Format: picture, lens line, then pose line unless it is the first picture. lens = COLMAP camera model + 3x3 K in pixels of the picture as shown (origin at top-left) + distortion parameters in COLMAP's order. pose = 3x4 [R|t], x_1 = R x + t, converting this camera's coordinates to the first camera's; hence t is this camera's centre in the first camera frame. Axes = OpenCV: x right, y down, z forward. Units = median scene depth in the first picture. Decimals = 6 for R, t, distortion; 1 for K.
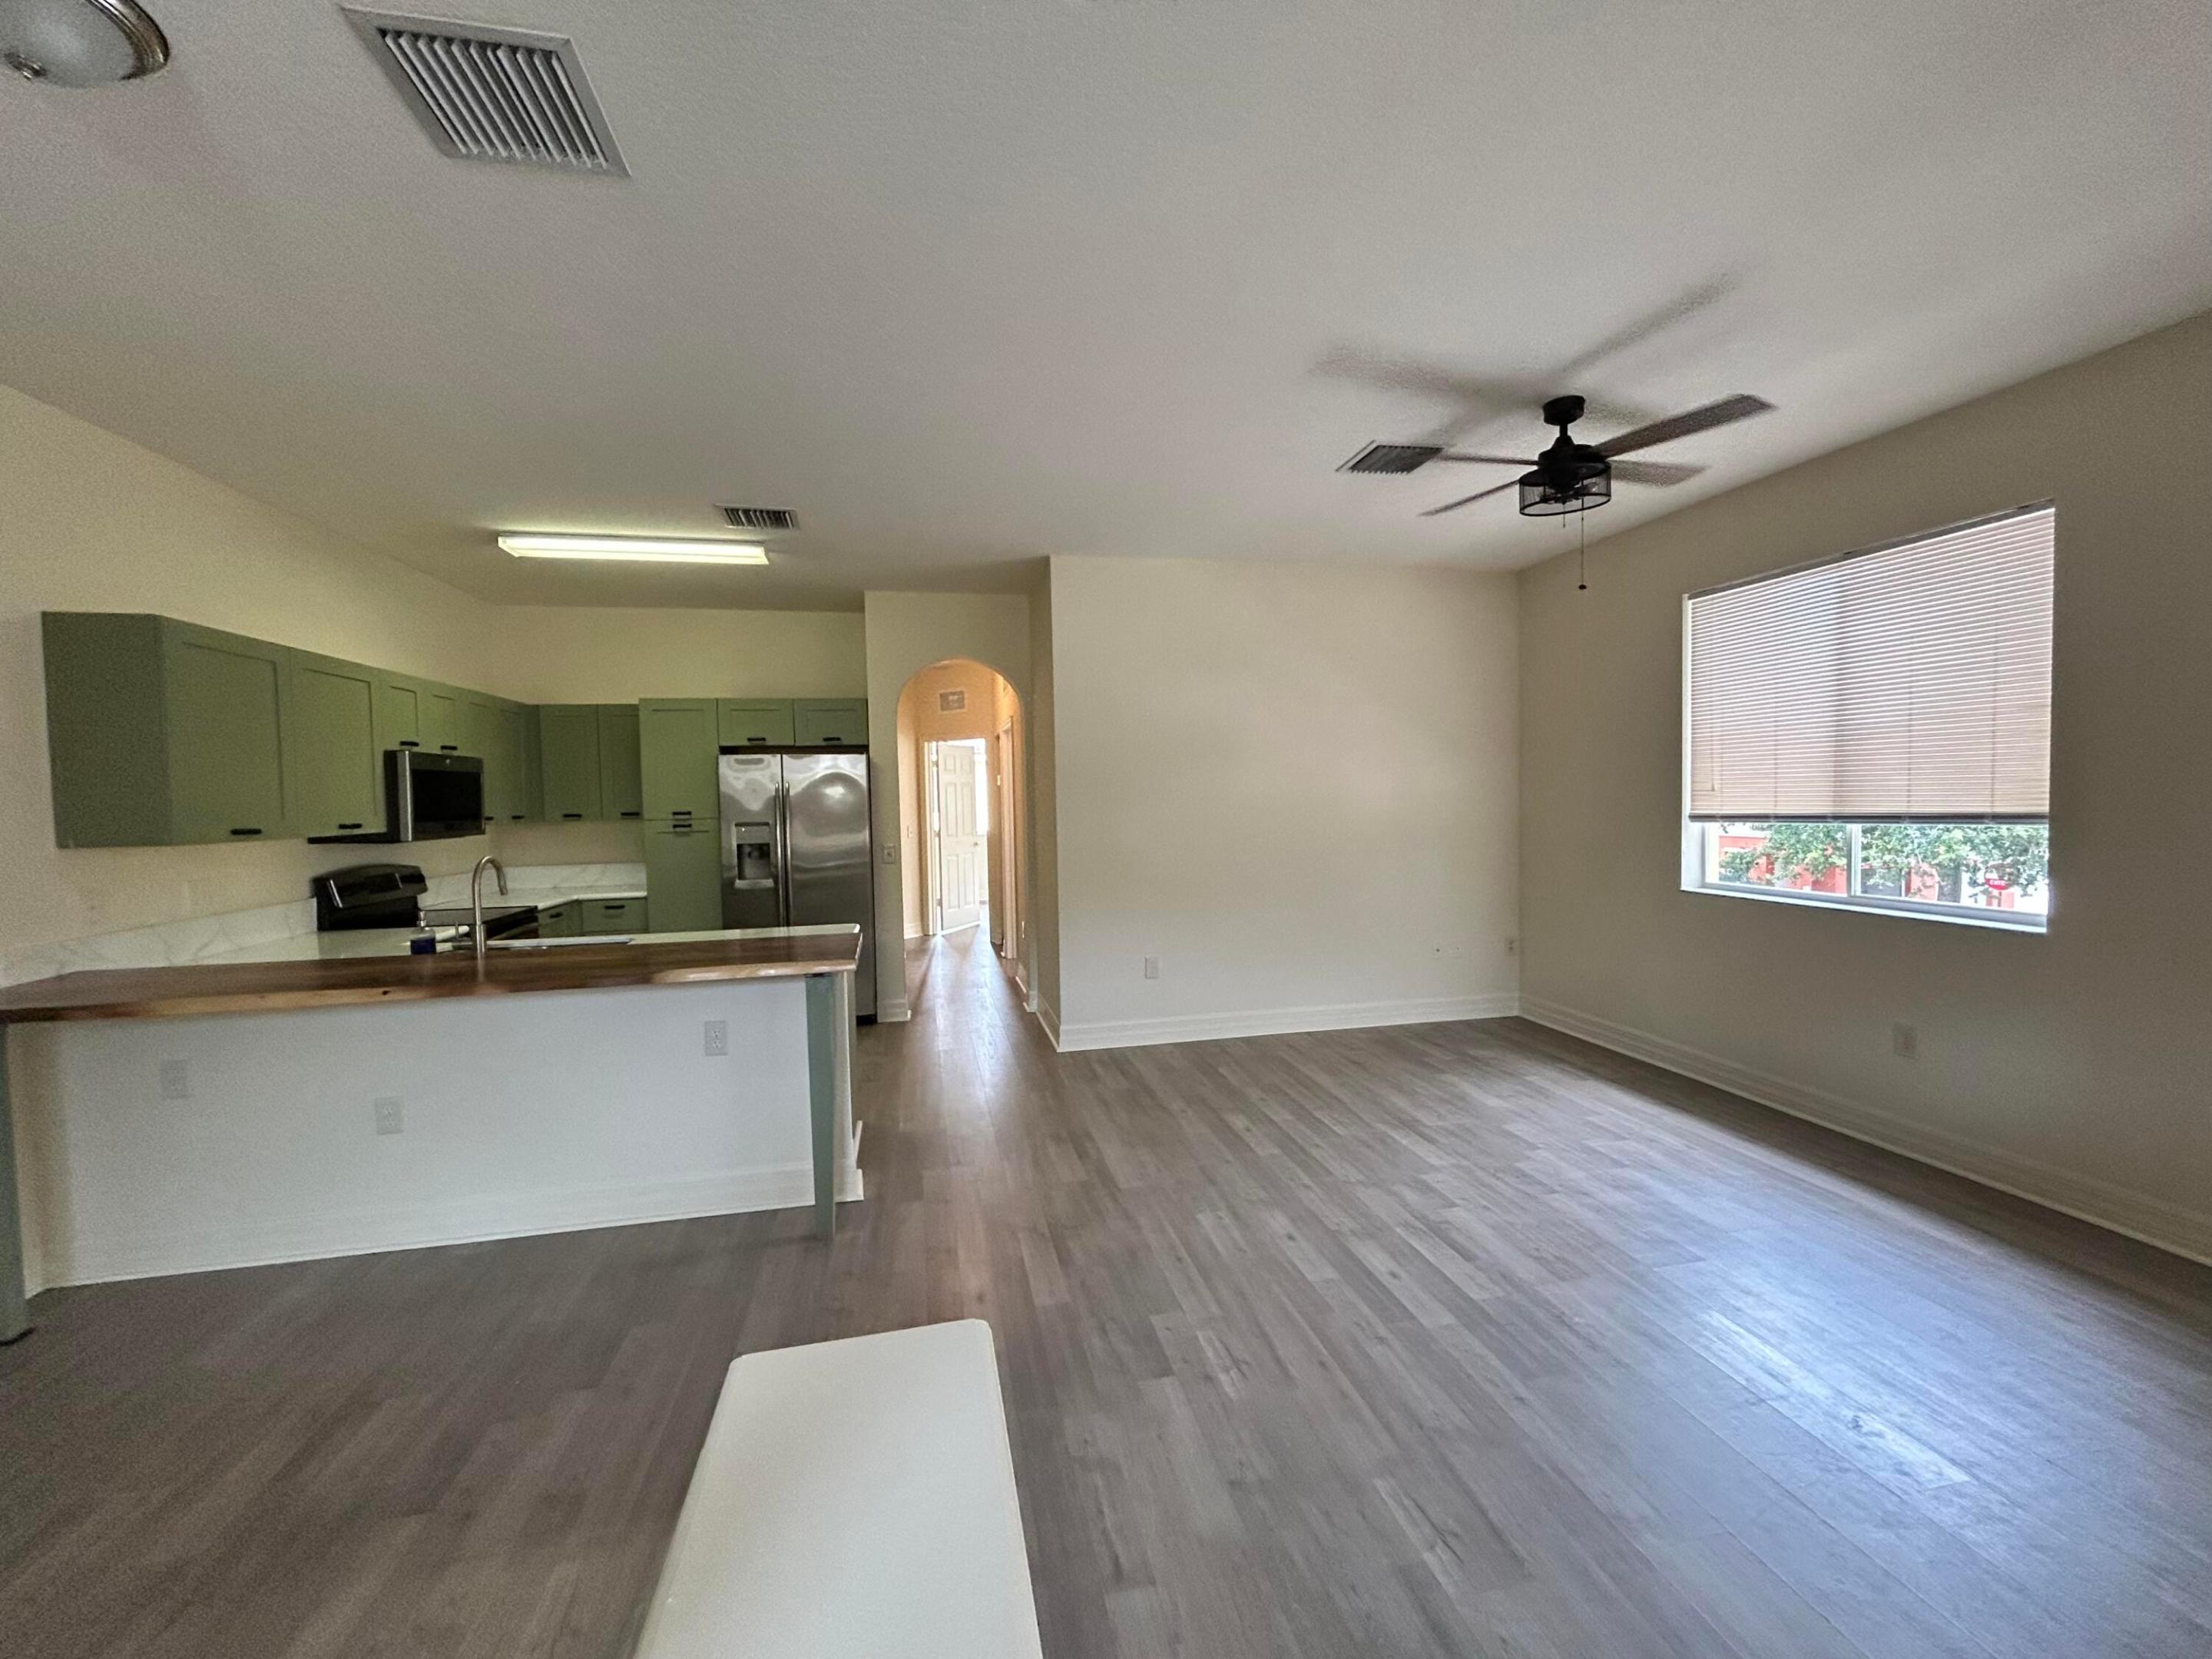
lens RADIAL K [[888.1, 0, 1106.0], [0, 888.1, 829.5], [0, 0, 1]] dist [0.000932, 0.000119]
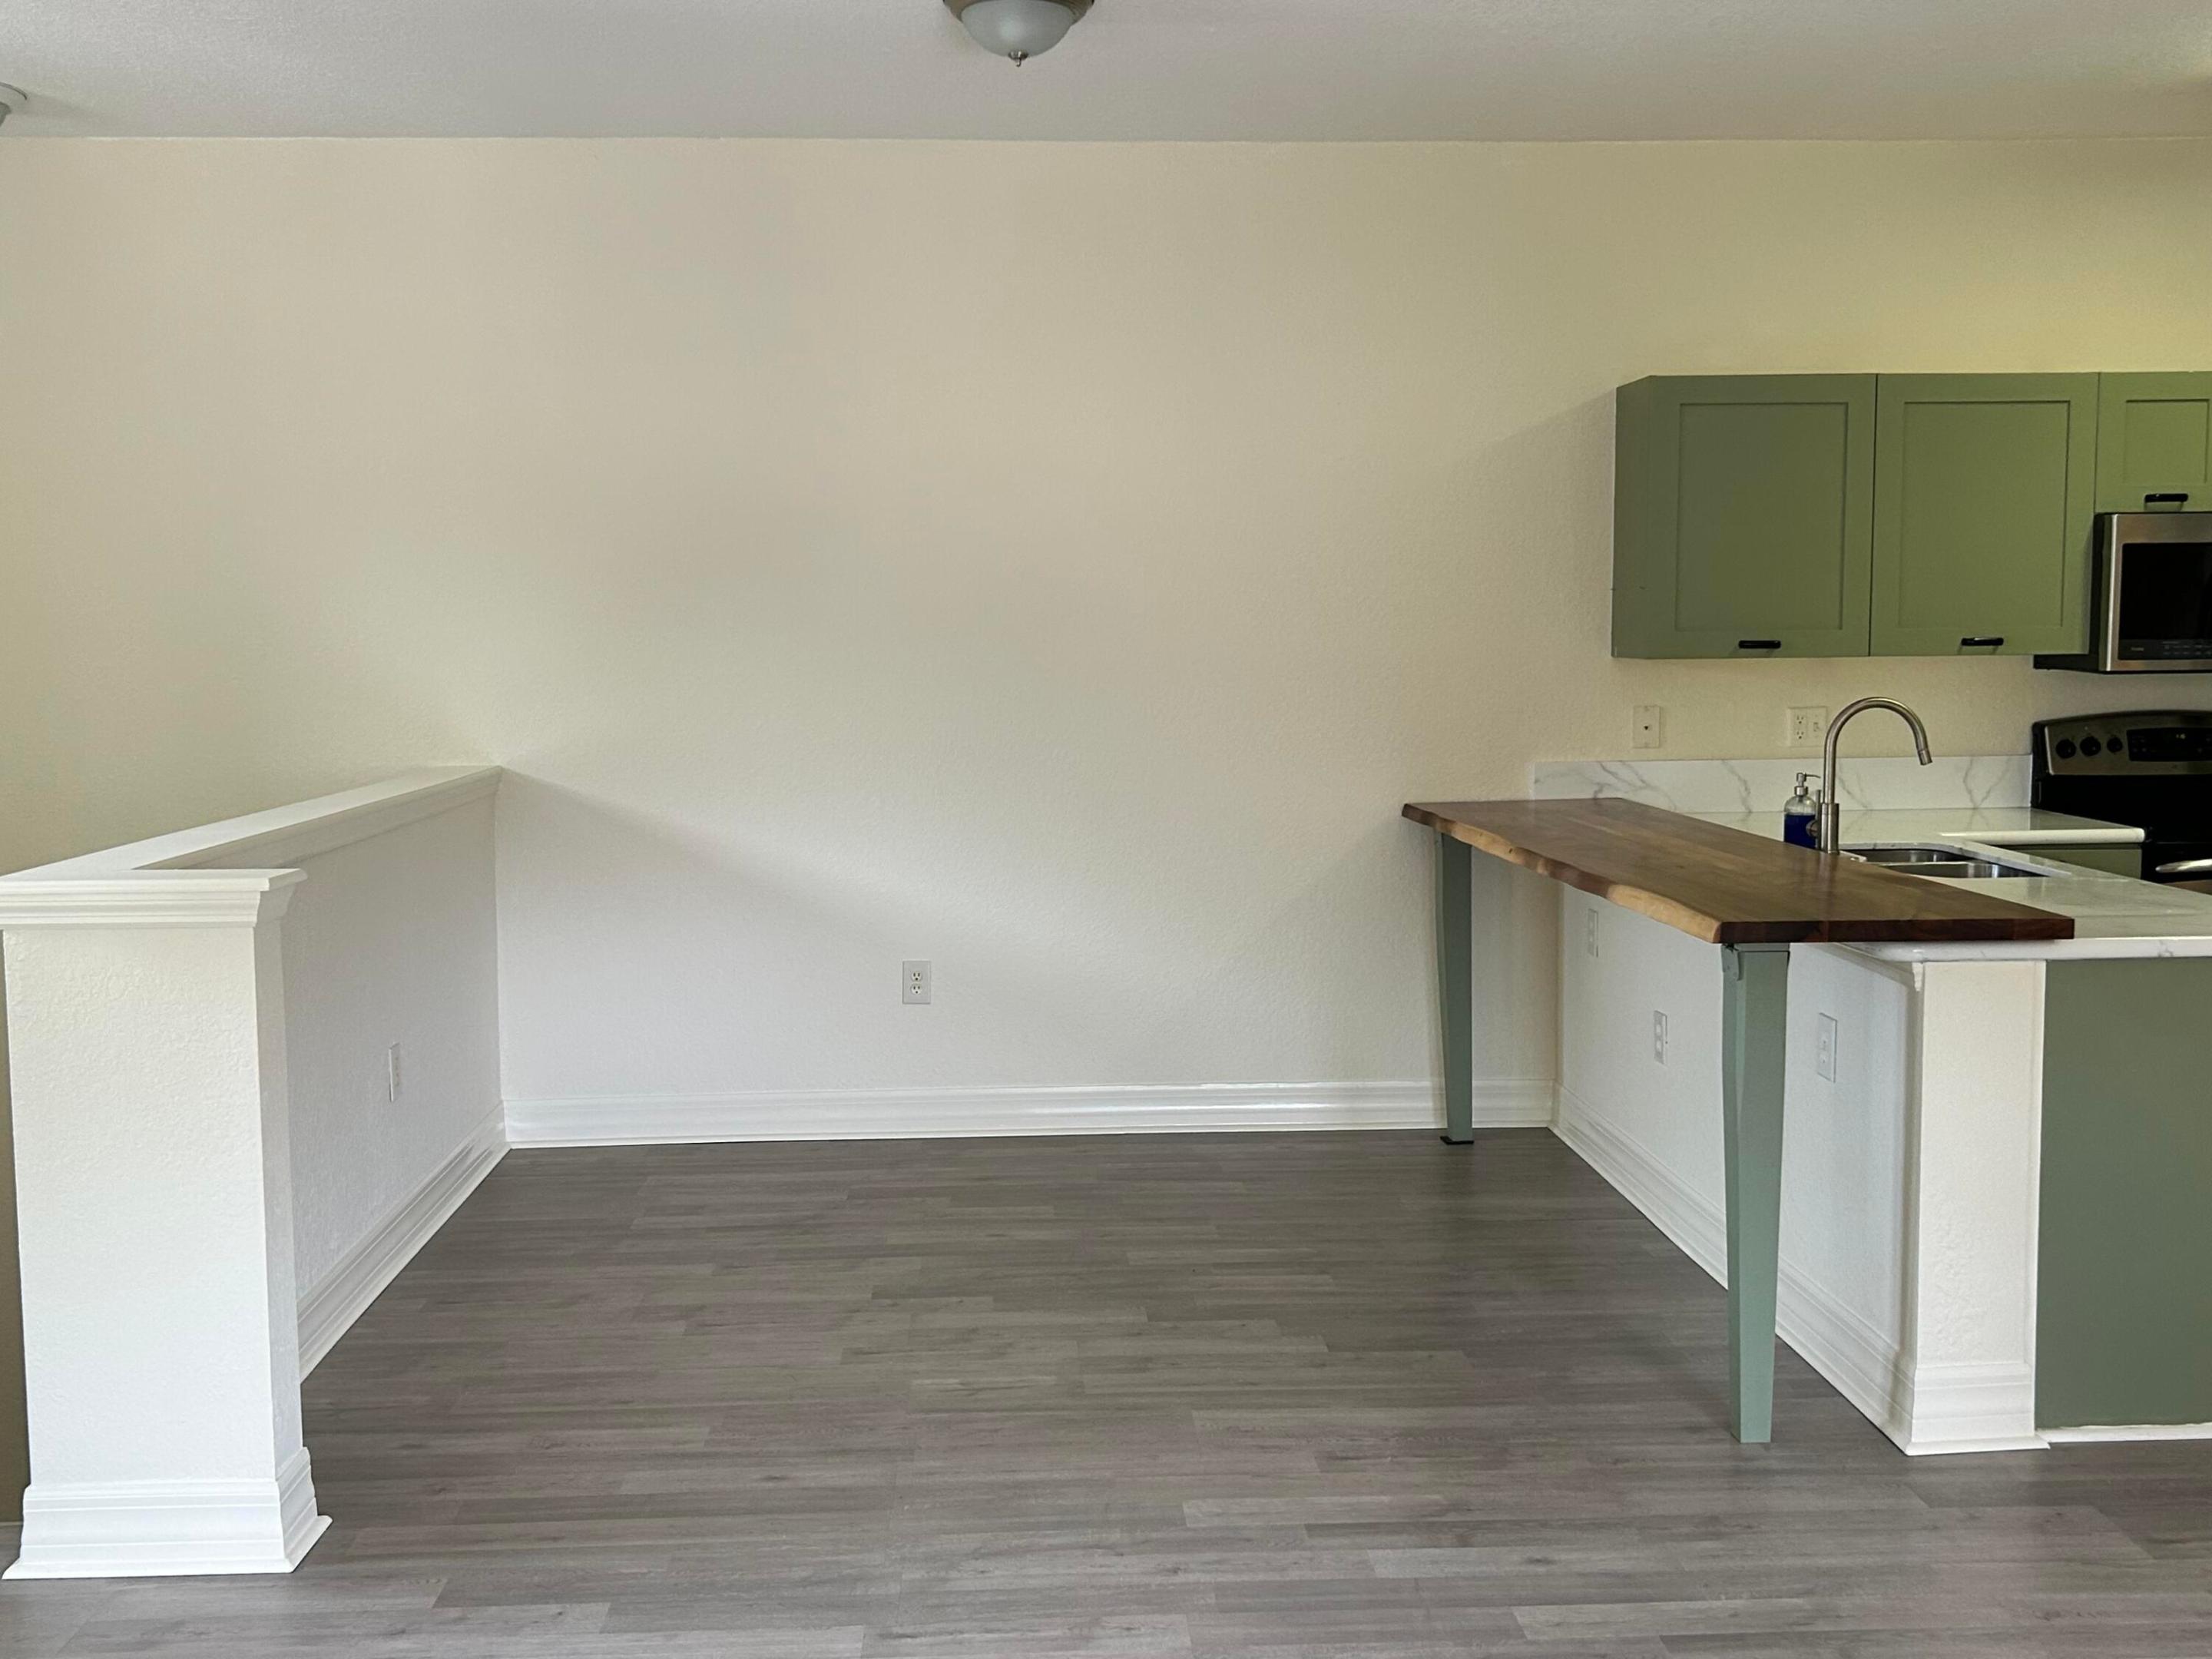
lens RADIAL K [[2114.8, 0, 1106.0], [0, 2114.8, 829.5], [0, 0, 1]] dist [0.076771, 0.002327]
pose [[-0.163930, 0.109096, -0.980421, 0.909293], [-0.023705, 0.993143, 0.114475, -0.035690], [0.986187, 0.042007, -0.160220, 0.770043]]
